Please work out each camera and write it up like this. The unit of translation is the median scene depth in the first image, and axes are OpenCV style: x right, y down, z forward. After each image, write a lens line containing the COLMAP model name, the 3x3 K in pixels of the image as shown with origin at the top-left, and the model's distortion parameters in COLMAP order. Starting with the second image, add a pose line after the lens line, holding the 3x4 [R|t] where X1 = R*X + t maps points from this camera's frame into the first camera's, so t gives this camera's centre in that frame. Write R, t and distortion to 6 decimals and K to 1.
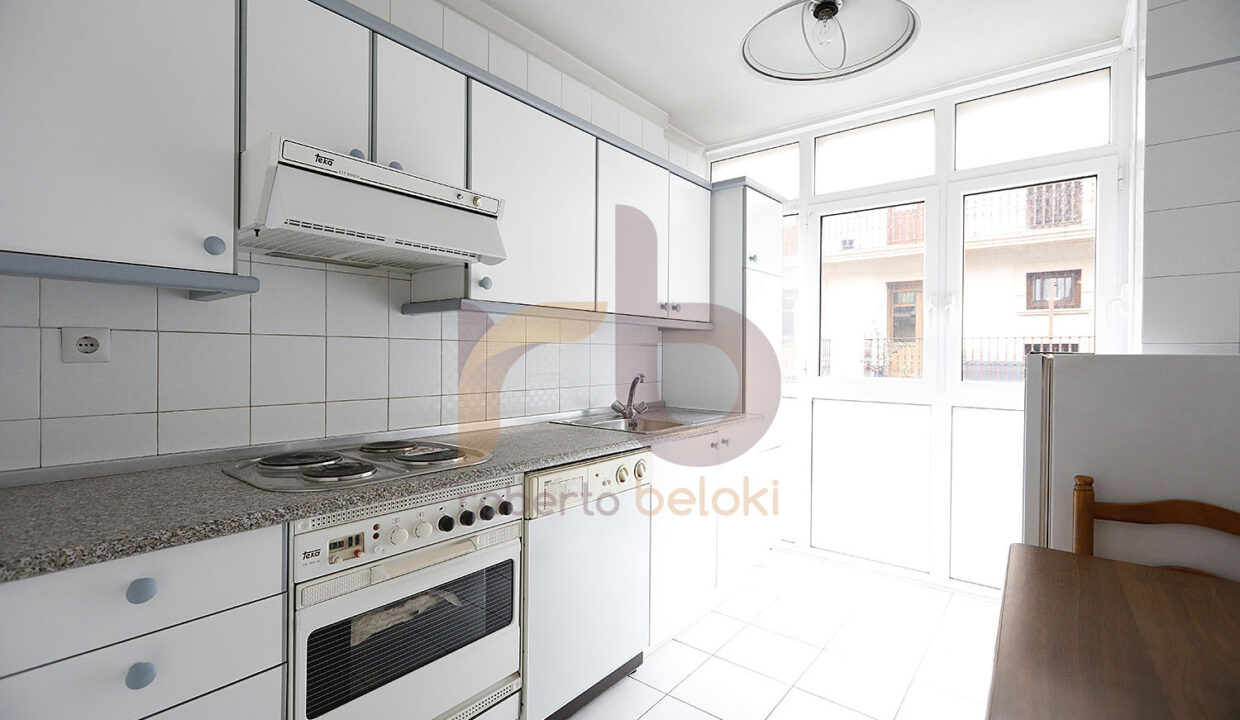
lens RADIAL K [[544.2, 0, 618.7], [0, 544.2, 355.9], [0, 0, 1]] dist [-0.003040, 0.000290]
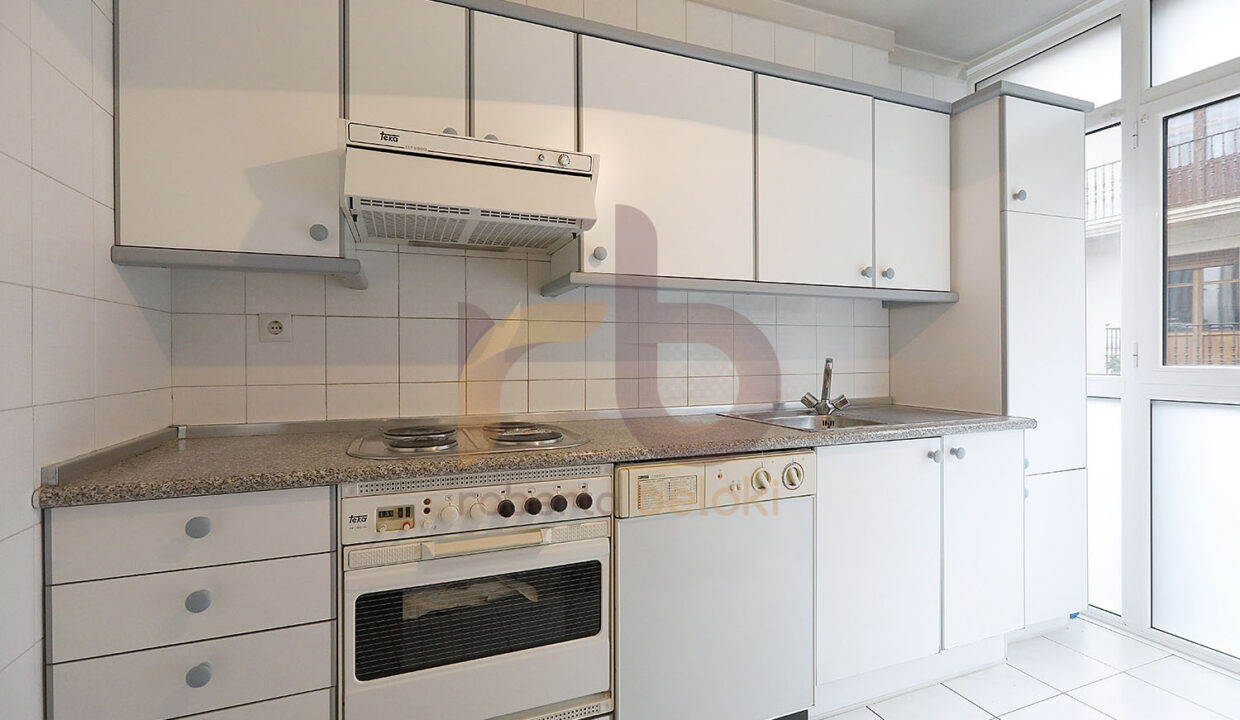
lens RADIAL K [[544.2, 0, 618.7], [0, 544.2, 355.9], [0, 0, 1]] dist [-0.003040, 0.000290]
pose [[0.869611, -0.010608, -0.493623, 0.302937], [0.009571, 0.999943, -0.004627, 0.055158], [0.493644, -0.000700, 0.869664, 0.288907]]
